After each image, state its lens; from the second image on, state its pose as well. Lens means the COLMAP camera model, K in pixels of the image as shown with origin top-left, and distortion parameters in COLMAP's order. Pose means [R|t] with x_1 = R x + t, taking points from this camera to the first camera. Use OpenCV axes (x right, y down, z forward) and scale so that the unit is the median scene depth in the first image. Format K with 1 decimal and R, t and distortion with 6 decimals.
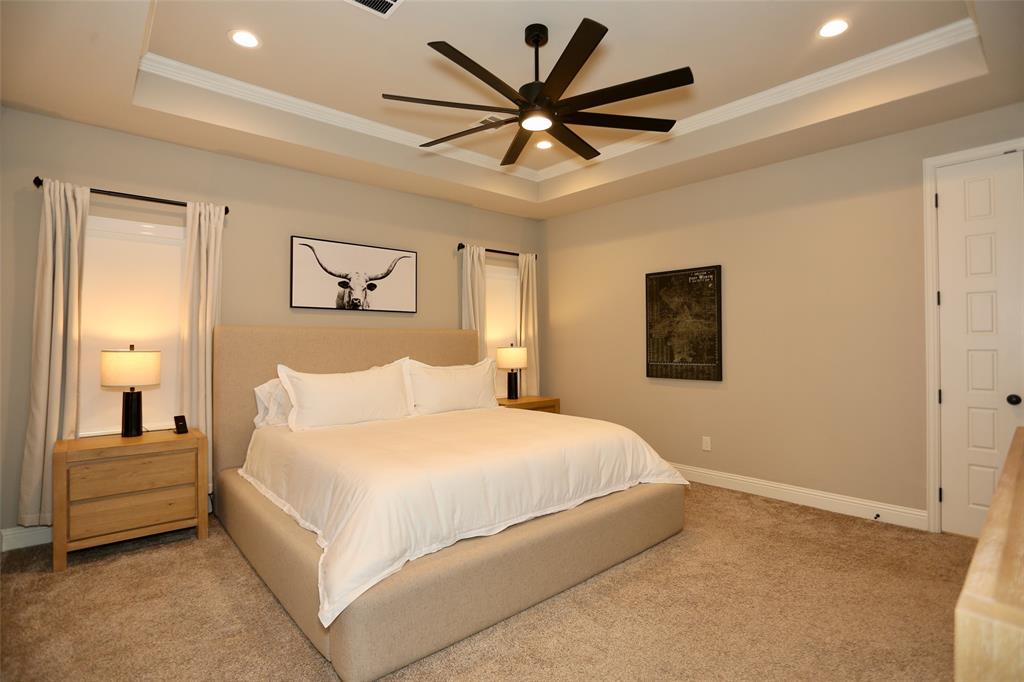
lens RADIAL K [[495.2, 0, 512.0], [0, 495.2, 341.0], [0, 0, 1]] dist [-0.075888, 0.026930]
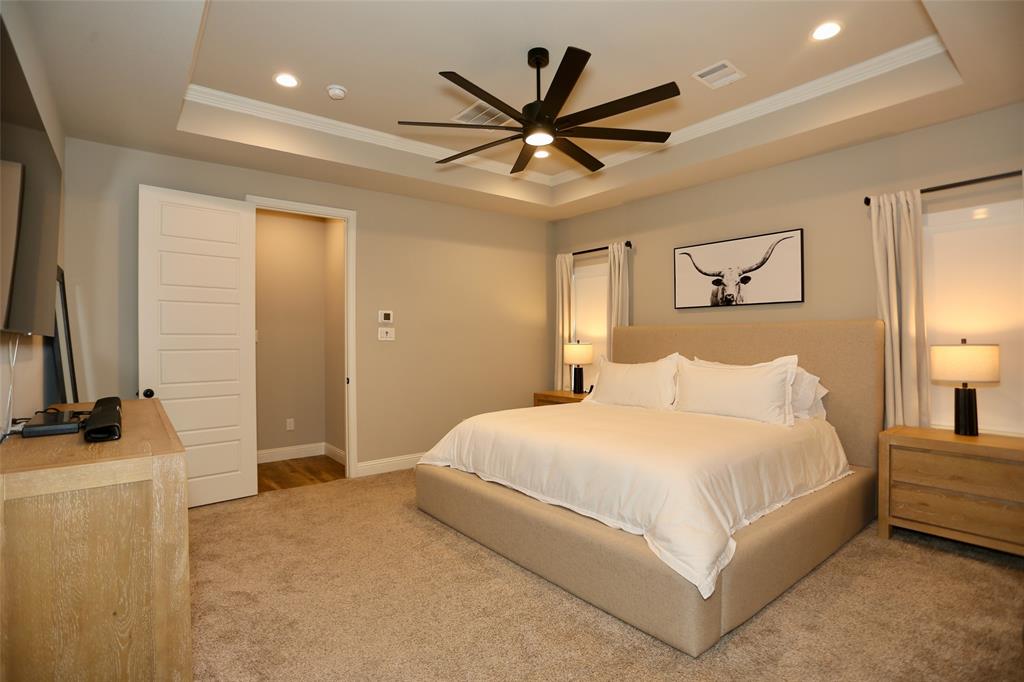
lens RADIAL K [[495.2, 0, 512.0], [0, 495.2, 341.0], [0, 0, 1]] dist [-0.075888, 0.026930]
pose [[-0.053732, 0.007325, -0.998529, 0.709899], [0.008667, 0.999939, 0.006869, -0.001442], [0.998518, -0.008285, -0.053793, 0.615324]]
